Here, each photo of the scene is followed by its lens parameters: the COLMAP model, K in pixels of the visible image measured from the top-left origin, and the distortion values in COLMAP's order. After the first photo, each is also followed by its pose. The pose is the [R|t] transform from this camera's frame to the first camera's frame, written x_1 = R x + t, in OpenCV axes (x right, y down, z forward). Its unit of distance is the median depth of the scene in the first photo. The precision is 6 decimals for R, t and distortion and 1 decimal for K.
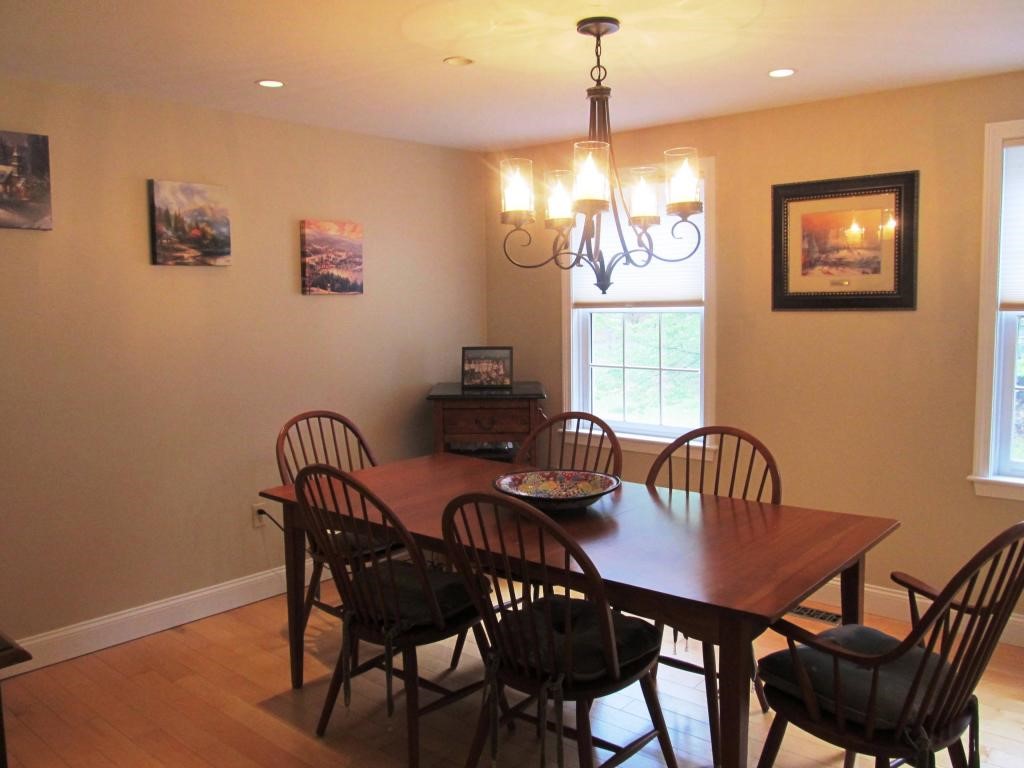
lens RADIAL K [[837.3, 0, 509.5], [0, 837.3, 388.2], [0, 0, 1]] dist [-0.017264, -0.014665]
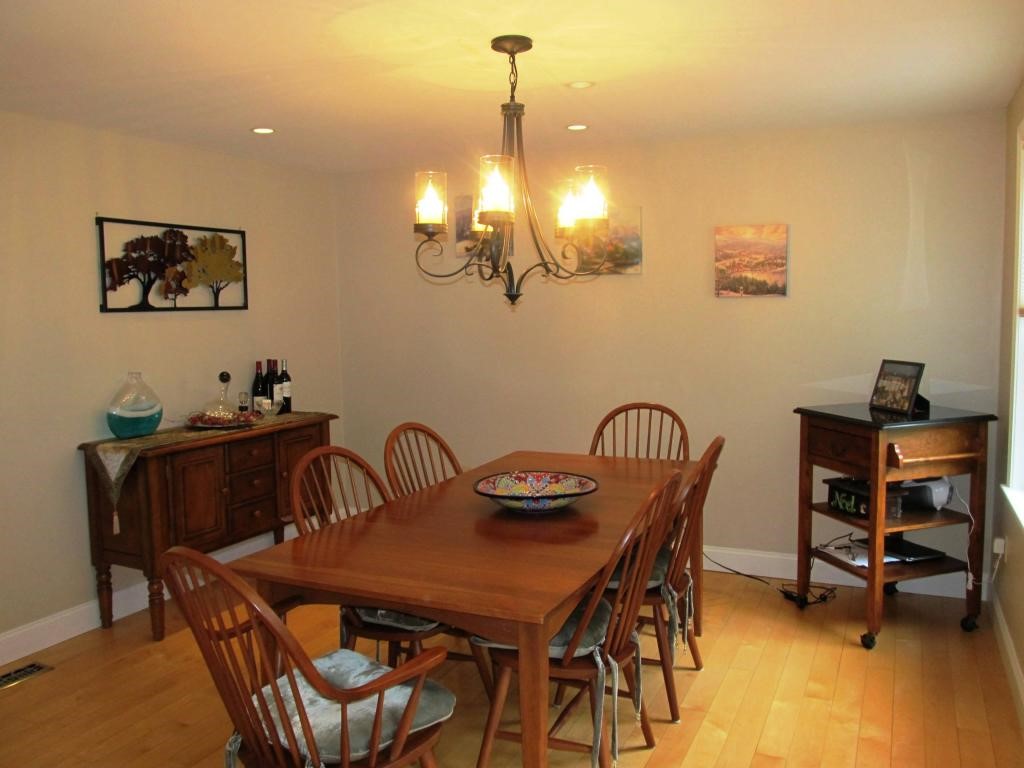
lens RADIAL K [[837.3, 0, 509.7], [0, 837.3, 378.8], [0, 0, 1]] dist [-0.017264, -0.014665]
pose [[0.302912, 0.094819, -0.948290, 0.686446], [-0.092904, 0.993237, 0.069637, -0.058446], [0.948479, 0.067006, 0.309673, 0.427056]]
